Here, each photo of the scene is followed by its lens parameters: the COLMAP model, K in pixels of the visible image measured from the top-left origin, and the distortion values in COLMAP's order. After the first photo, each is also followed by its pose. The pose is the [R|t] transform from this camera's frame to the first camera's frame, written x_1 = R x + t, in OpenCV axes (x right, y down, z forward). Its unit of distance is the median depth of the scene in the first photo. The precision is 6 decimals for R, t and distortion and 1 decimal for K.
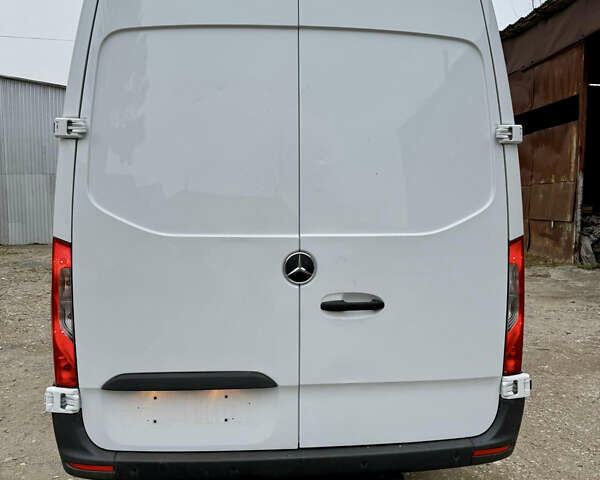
lens RADIAL K [[567.6, 0, 302.6], [0, 567.6, 240.6], [0, 0, 1]] dist [0.044736, 0.000000]
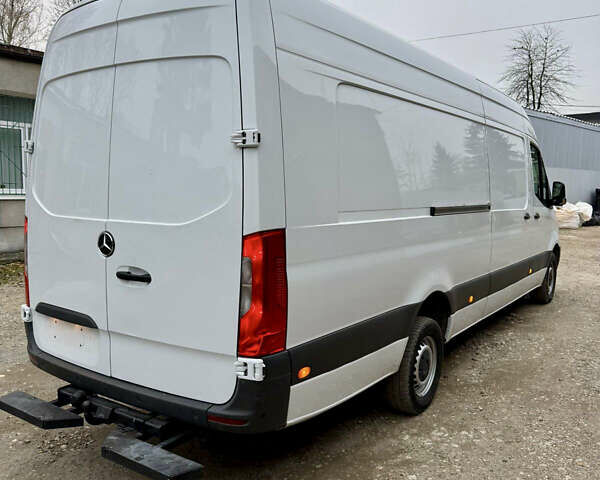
lens RADIAL K [[567.6, 0, 301.2], [0, 567.6, 243.2], [0, 0, 1]] dist [0.044736, 0.000000]
pose [[0.770458, 0.078345, -0.632659, 1.205637], [-0.054871, 0.996886, 0.056626, -0.057052], [0.635125, -0.008914, 0.772358, 0.241995]]
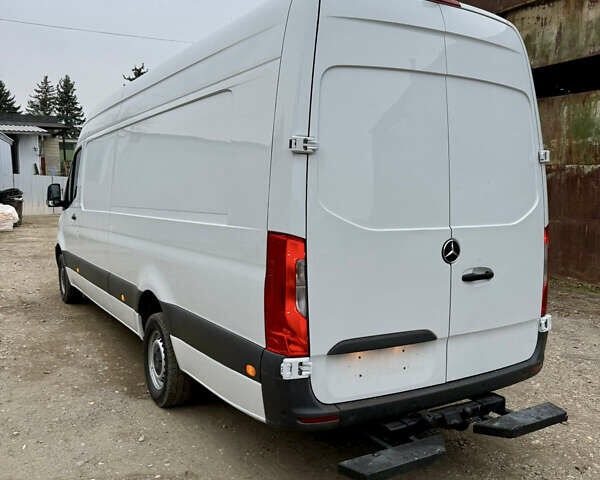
lens RADIAL K [[567.6, 0, 294.1], [0, 567.6, 239.0], [0, 0, 1]] dist [0.044736, 0.000000]
pose [[0.905105, -0.035652, 0.423690, -0.927396], [0.026439, 0.999269, 0.027606, -0.029684], [-0.424365, -0.013784, 0.905386, -0.088059]]
